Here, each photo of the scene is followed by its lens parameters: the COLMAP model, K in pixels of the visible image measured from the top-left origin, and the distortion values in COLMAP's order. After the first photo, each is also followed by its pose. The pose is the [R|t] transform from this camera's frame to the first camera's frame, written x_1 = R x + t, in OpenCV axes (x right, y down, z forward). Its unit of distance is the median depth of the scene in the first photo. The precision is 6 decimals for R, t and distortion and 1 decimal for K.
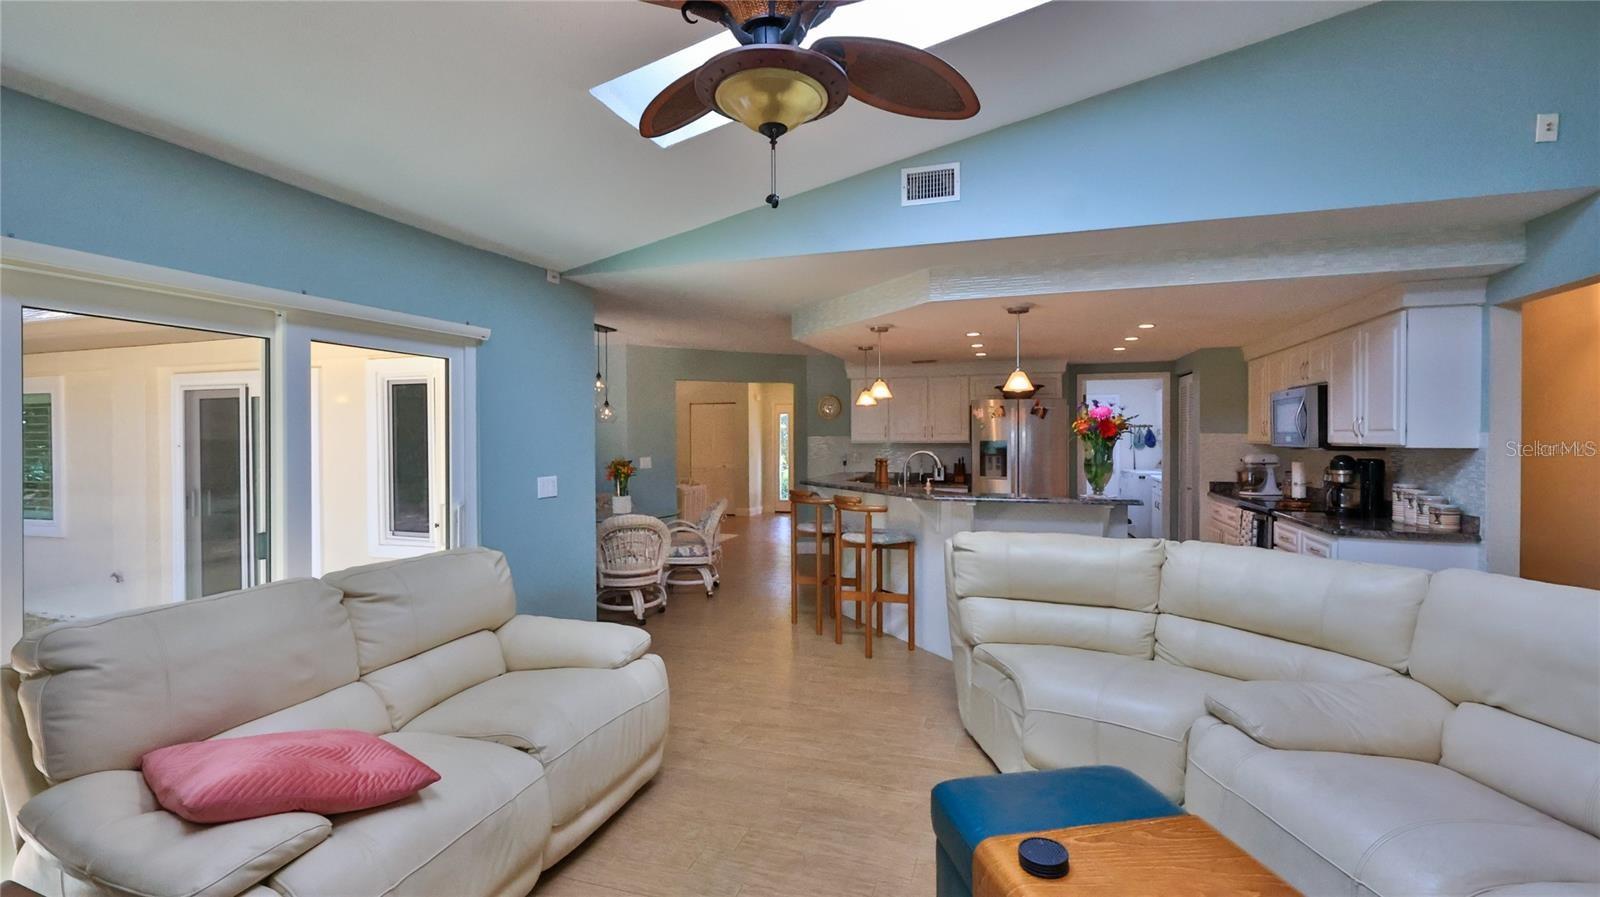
lens RADIAL K [[708.0, 0, 794.8], [0, 708.0, 439.8], [0, 0, 1]] dist [-0.000279, -0.000281]
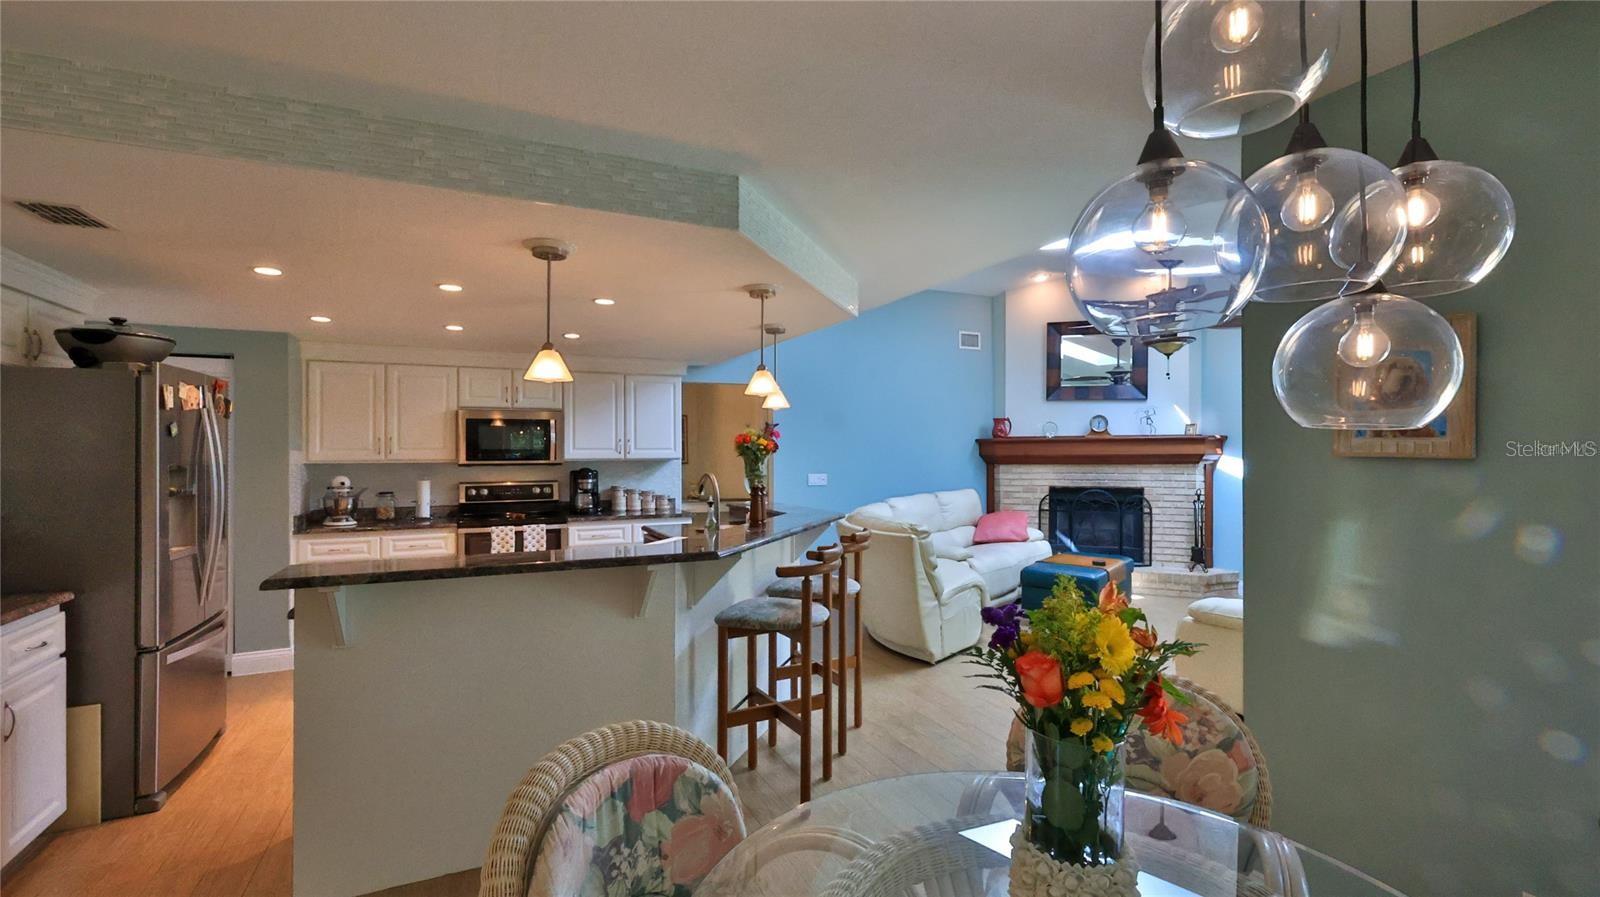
lens RADIAL K [[708.0, 0, 794.8], [0, 708.0, 439.8], [0, 0, 1]] dist [-0.000279, -0.000281]
pose [[-0.675448, 0.019173, 0.737159, -0.323807], [0.010591, 0.999811, -0.016300, -0.003202], [-0.737332, -0.003203, -0.675523, 1.169661]]
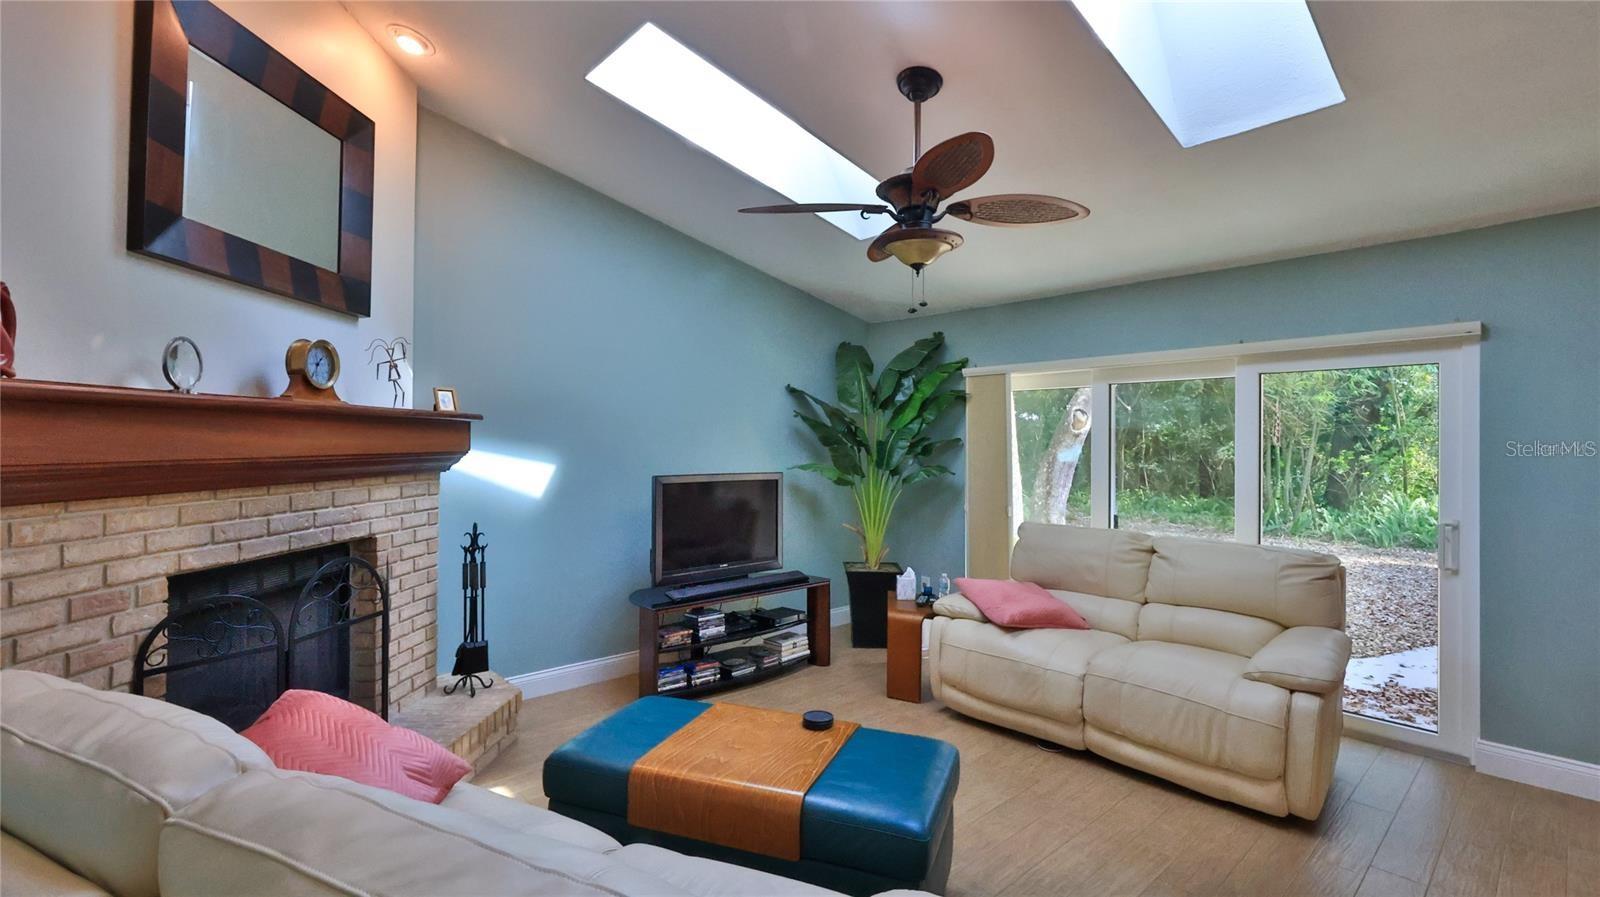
lens RADIAL K [[708.0, 0, 794.8], [0, 708.0, 439.8], [0, 0, 1]] dist [-0.000279, -0.000281]
pose [[-0.503682, -0.002335, -0.863886, 0.430613], [-0.006187, 0.999980, 0.000904, -0.003312], [0.863867, 0.005800, -0.503686, 0.425089]]
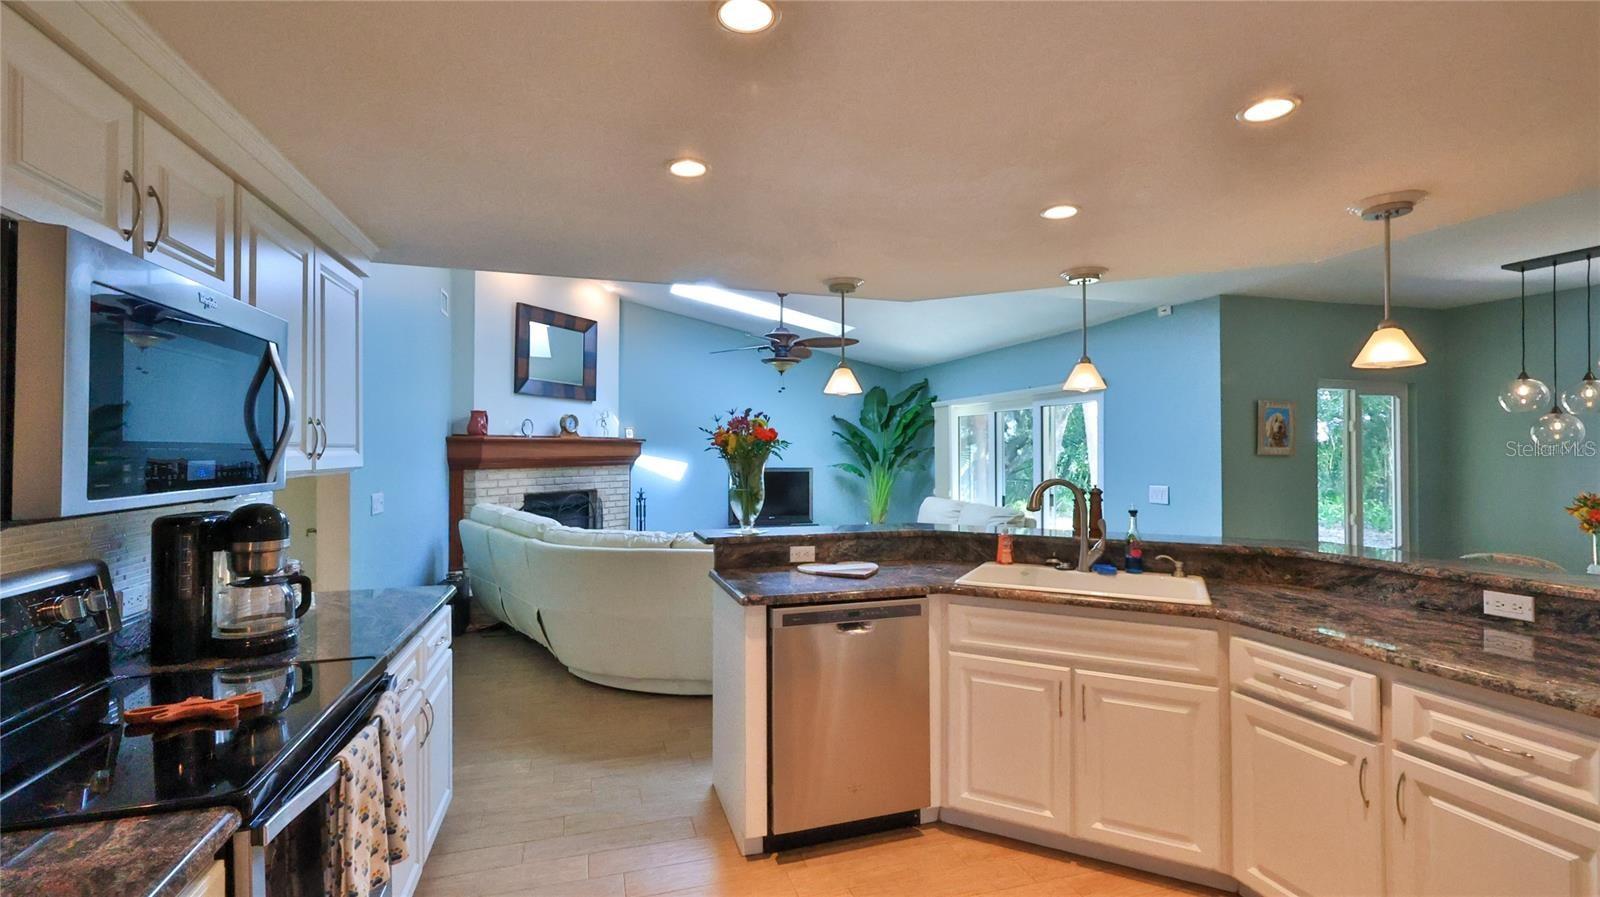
lens RADIAL K [[708.0, 0, 794.8], [0, 708.0, 439.8], [0, 0, 1]] dist [-0.000279, -0.000281]
pose [[-0.828360, -0.003175, -0.560188, 0.550586], [0.002000, 0.999961, -0.008625, -0.008604], [0.560193, -0.008265, -0.828321, 1.113817]]
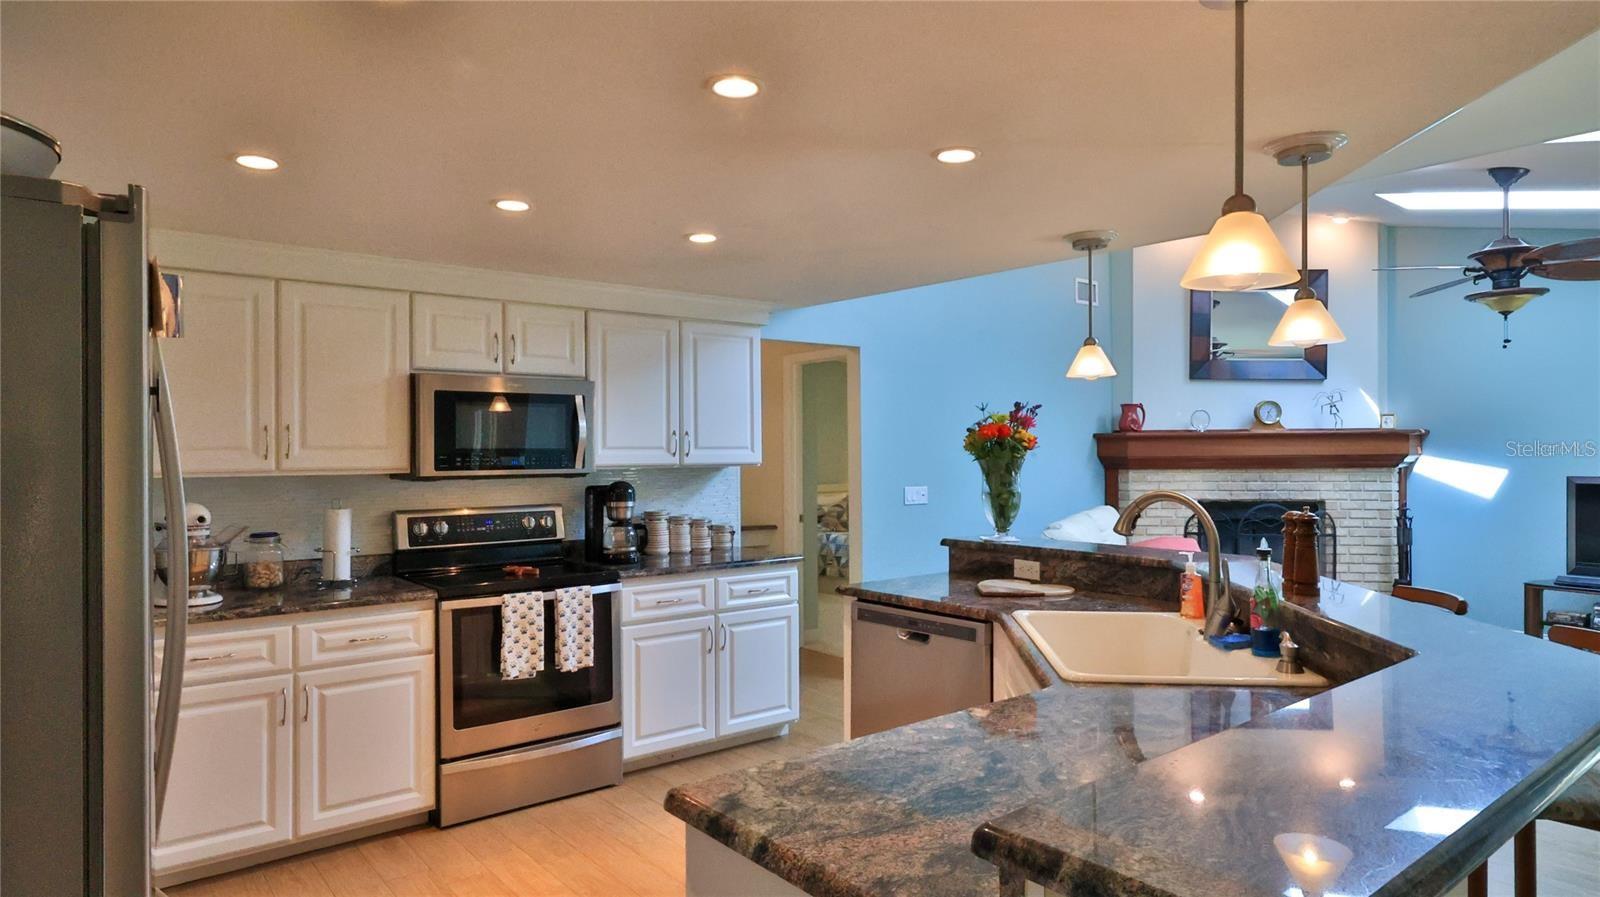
lens RADIAL K [[932.7, 0, 796.4], [0, 932.7, 430.9], [0, 0, 1]] dist [-0.001652, 0.000255]
pose [[-0.831410, 0.020898, 0.555266, 0.059134], [0.012048, 0.999736, -0.019585, -0.006954], [-0.555528, -0.009593, -0.831442, 1.253754]]
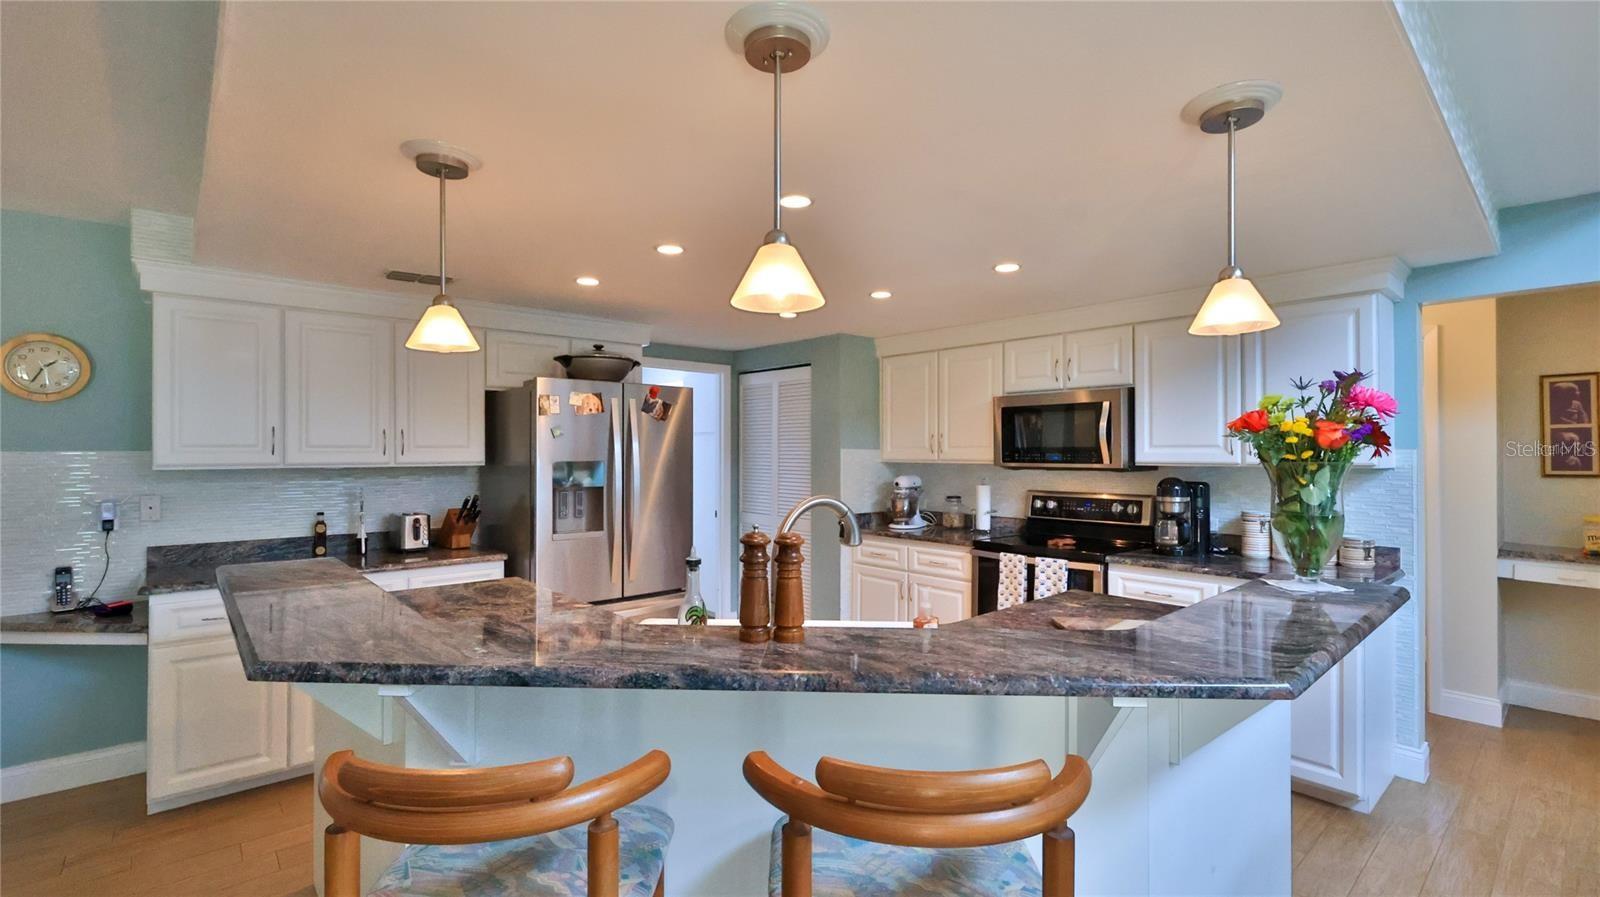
lens RADIAL K [[708.0, 0, 794.8], [0, 708.0, 439.8], [0, 0, 1]] dist [-0.000279, -0.000281]
pose [[0.516584, 0.017706, 0.856054, -0.083976], [0.001977, 0.999759, -0.021871, -0.002808], [-0.856234, 0.012991, 0.516424, 0.699304]]
